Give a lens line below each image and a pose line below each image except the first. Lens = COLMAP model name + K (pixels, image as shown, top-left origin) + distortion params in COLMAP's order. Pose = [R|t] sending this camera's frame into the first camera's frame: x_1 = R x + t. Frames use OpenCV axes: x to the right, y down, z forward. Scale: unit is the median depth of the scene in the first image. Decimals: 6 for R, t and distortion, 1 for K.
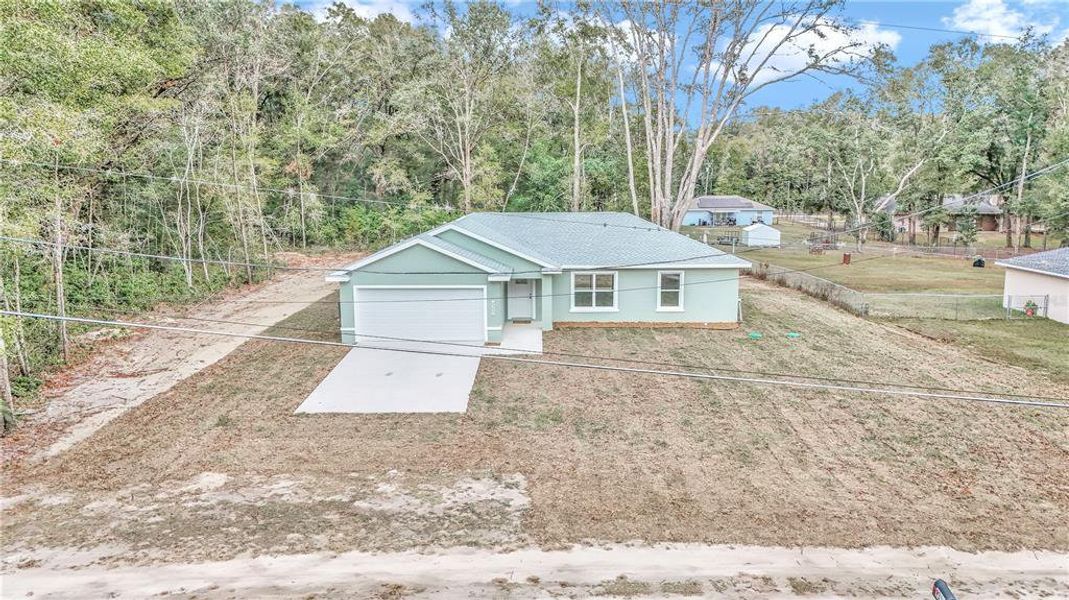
lens RADIAL K [[840.4, 0, 533.2], [0, 840.4, 297.7], [0, 0, 1]] dist [0.063261, 0.000141]
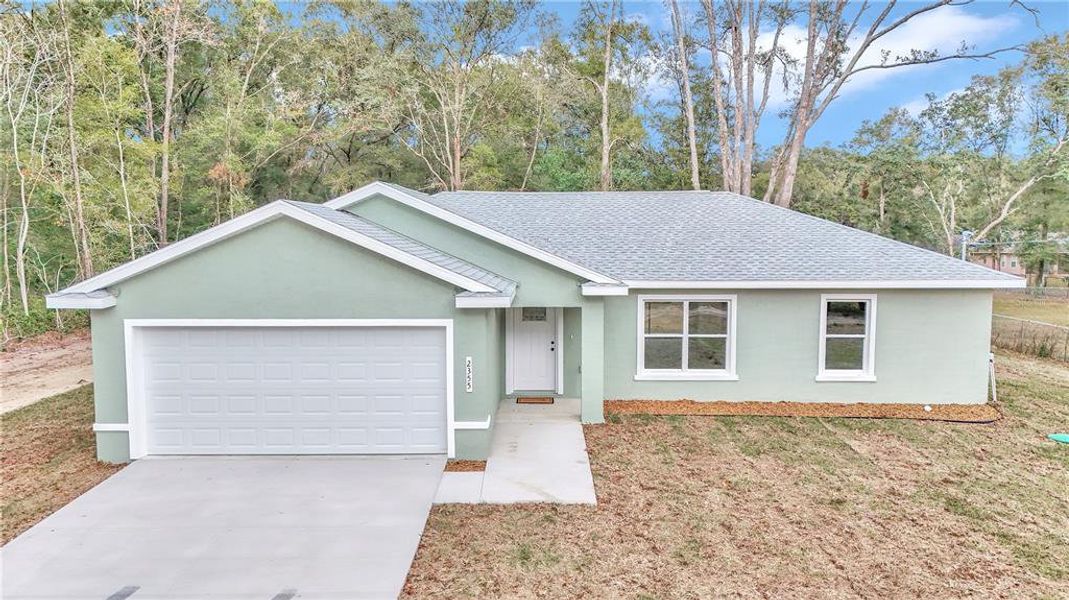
lens RADIAL K [[840.4, 0, 534.0], [0, 840.4, 300.2], [0, 0, 1]] dist [0.063261, 0.000141]
pose [[0.999992, 0.003261, -0.002494, -0.013151], [-0.003400, 0.998323, -0.057788, -0.000541], [0.002301, 0.057796, 0.998326, 0.520359]]
